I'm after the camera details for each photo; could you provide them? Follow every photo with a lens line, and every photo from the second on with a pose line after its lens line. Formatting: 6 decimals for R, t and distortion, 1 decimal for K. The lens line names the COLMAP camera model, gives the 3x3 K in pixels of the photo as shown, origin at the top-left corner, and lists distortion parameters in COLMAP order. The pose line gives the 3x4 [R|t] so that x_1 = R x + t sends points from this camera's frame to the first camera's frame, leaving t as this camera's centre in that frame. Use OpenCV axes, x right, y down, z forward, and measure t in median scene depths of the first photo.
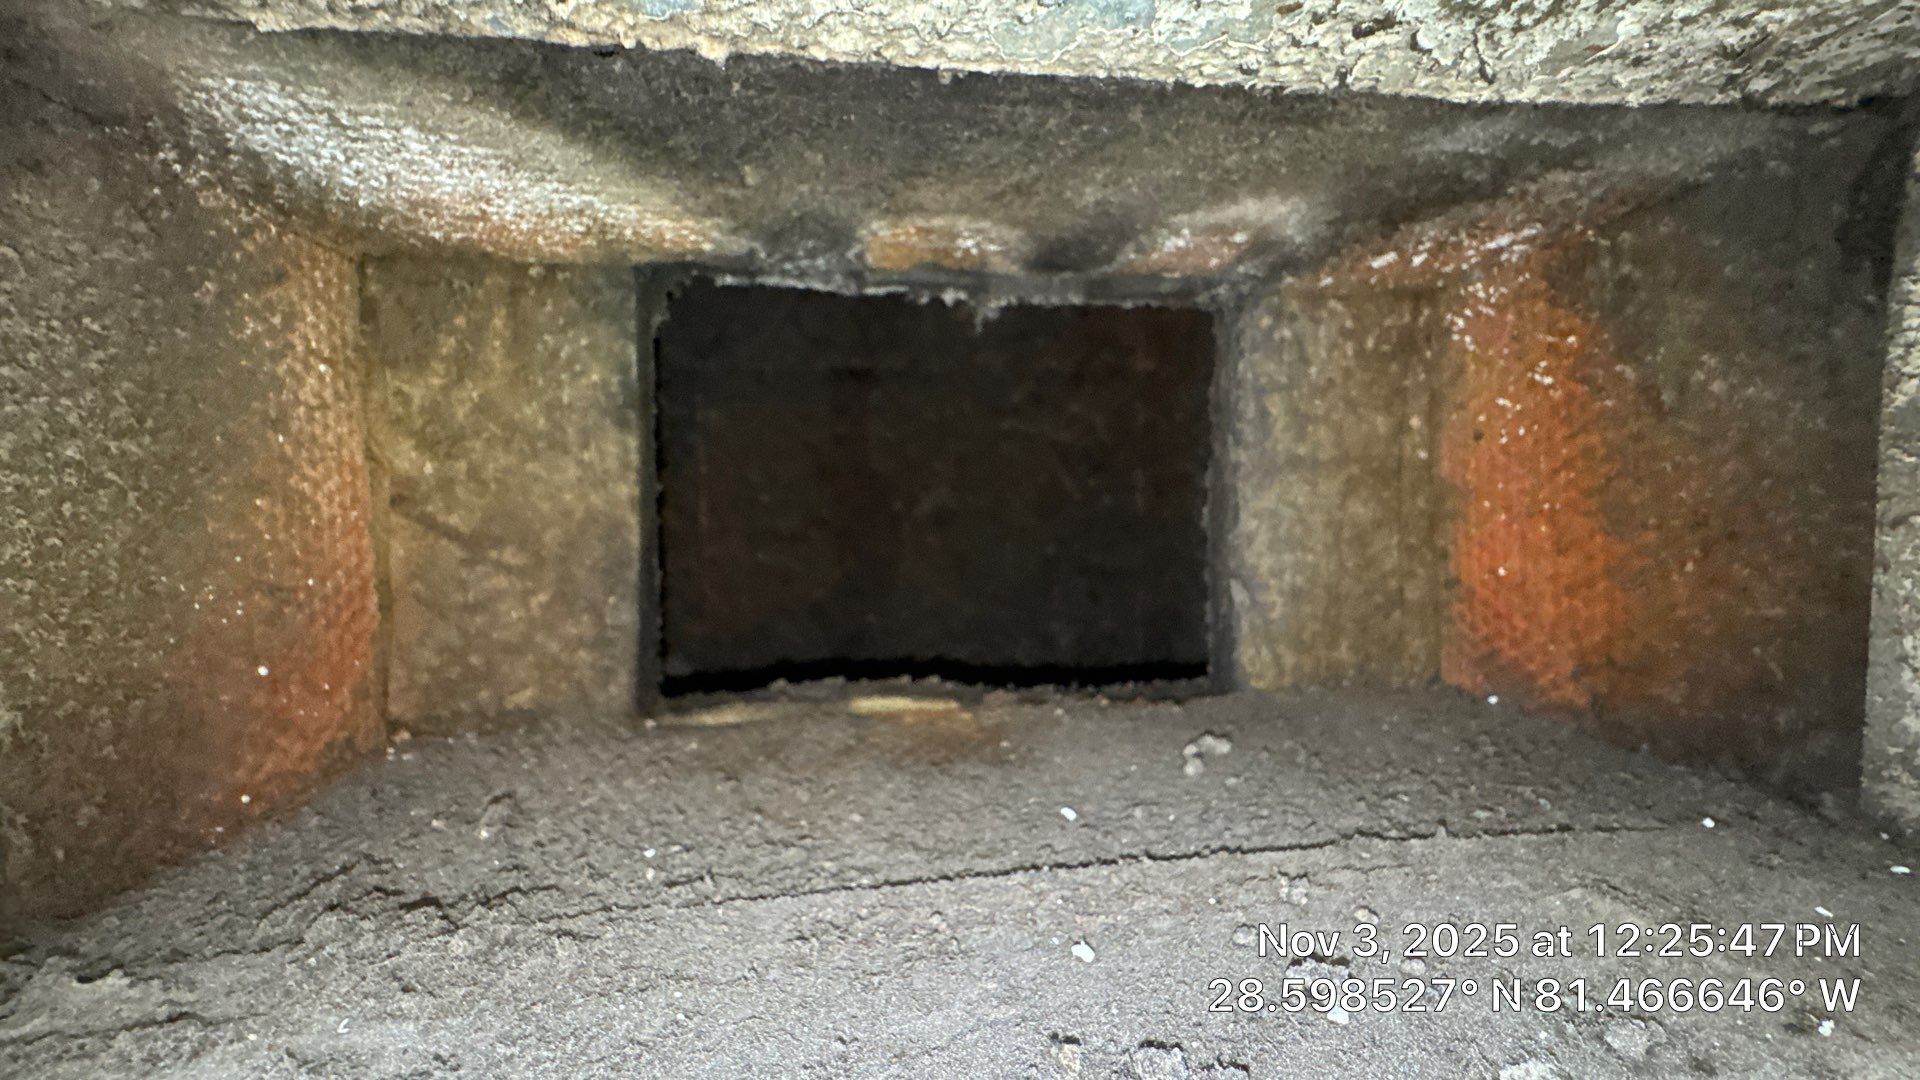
lens RADIAL K [[785.8, 0, 963.5], [0, 785.8, 543.8], [0, 0, 1]] dist [-0.011042, 0.000424]
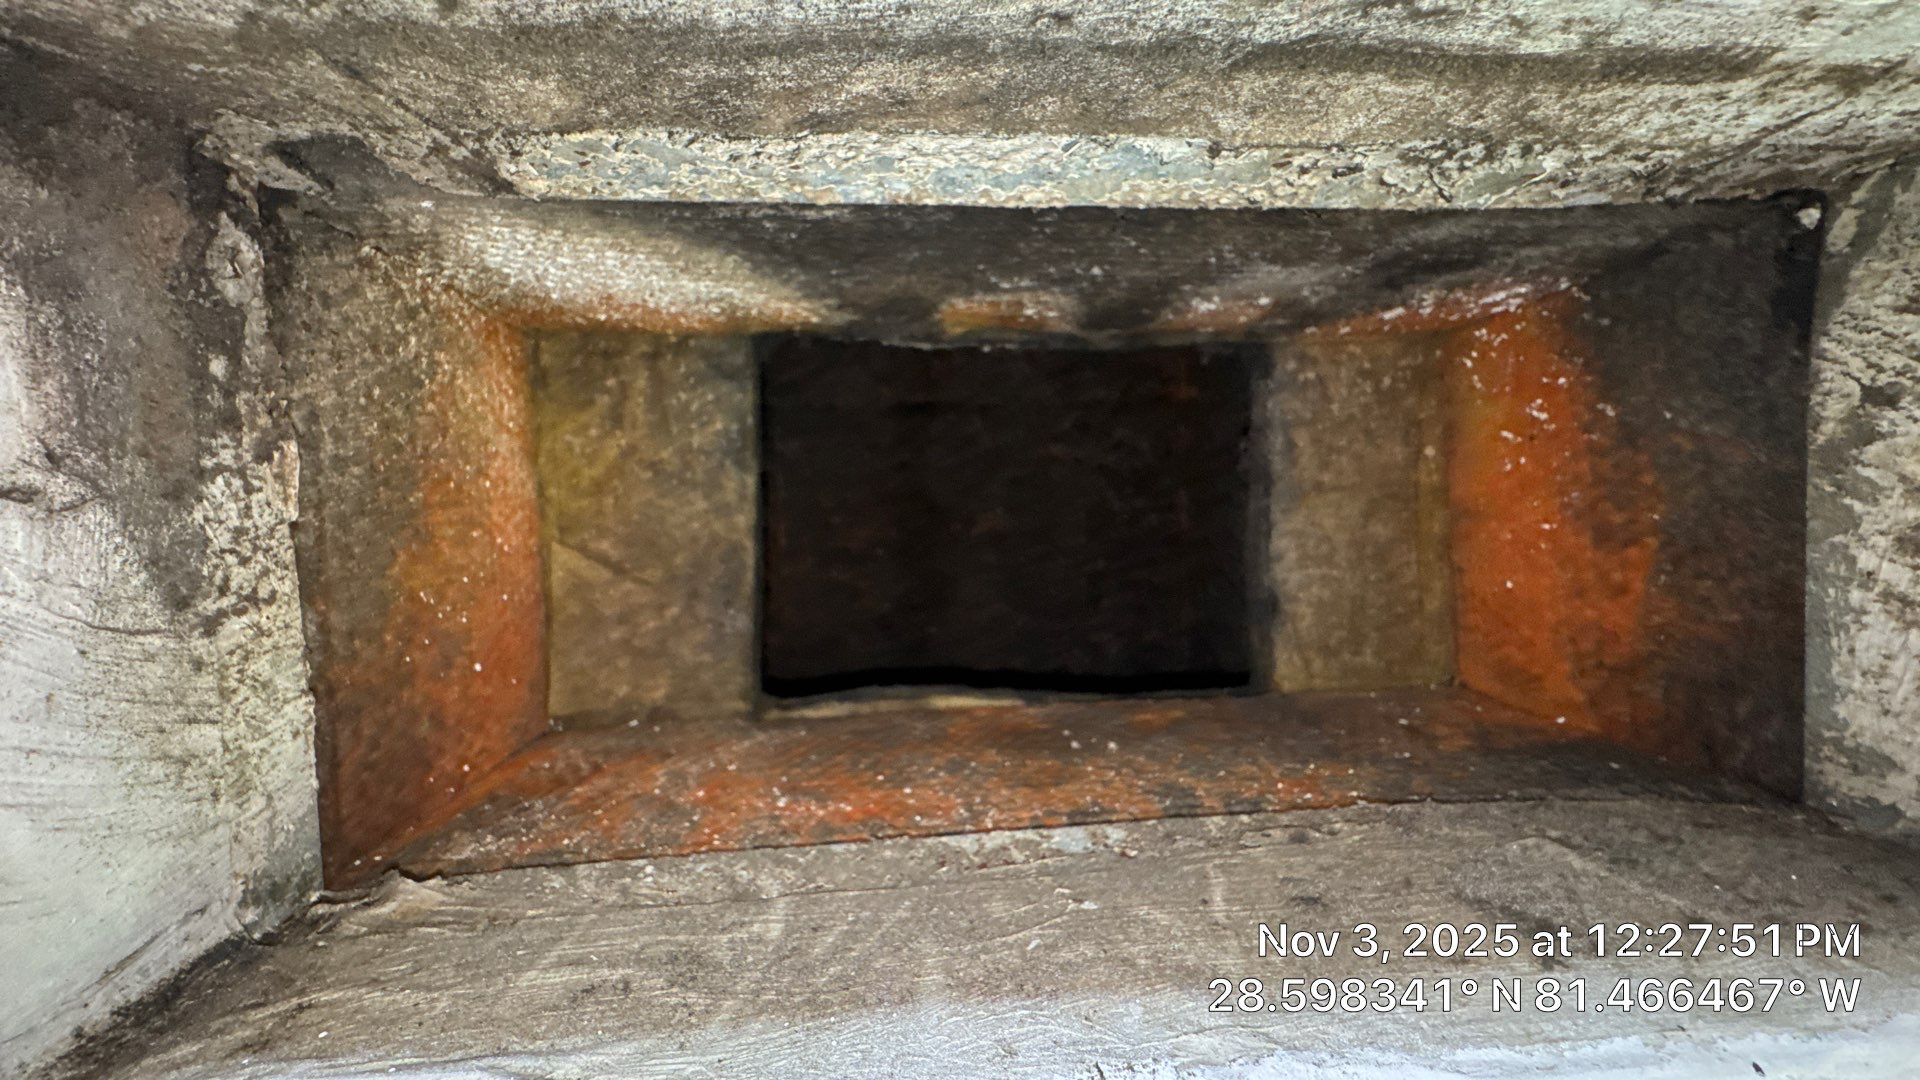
lens RADIAL K [[768.8, 0, 963.4], [0, 768.8, 539.0], [0, 0, 1]] dist [-0.002695, -0.000454]
pose [[0.997994, -0.008191, -0.062770, -0.026150], [0.006413, 0.999574, -0.028478, -0.003791], [0.062977, 0.028018, 0.997622, -0.168827]]
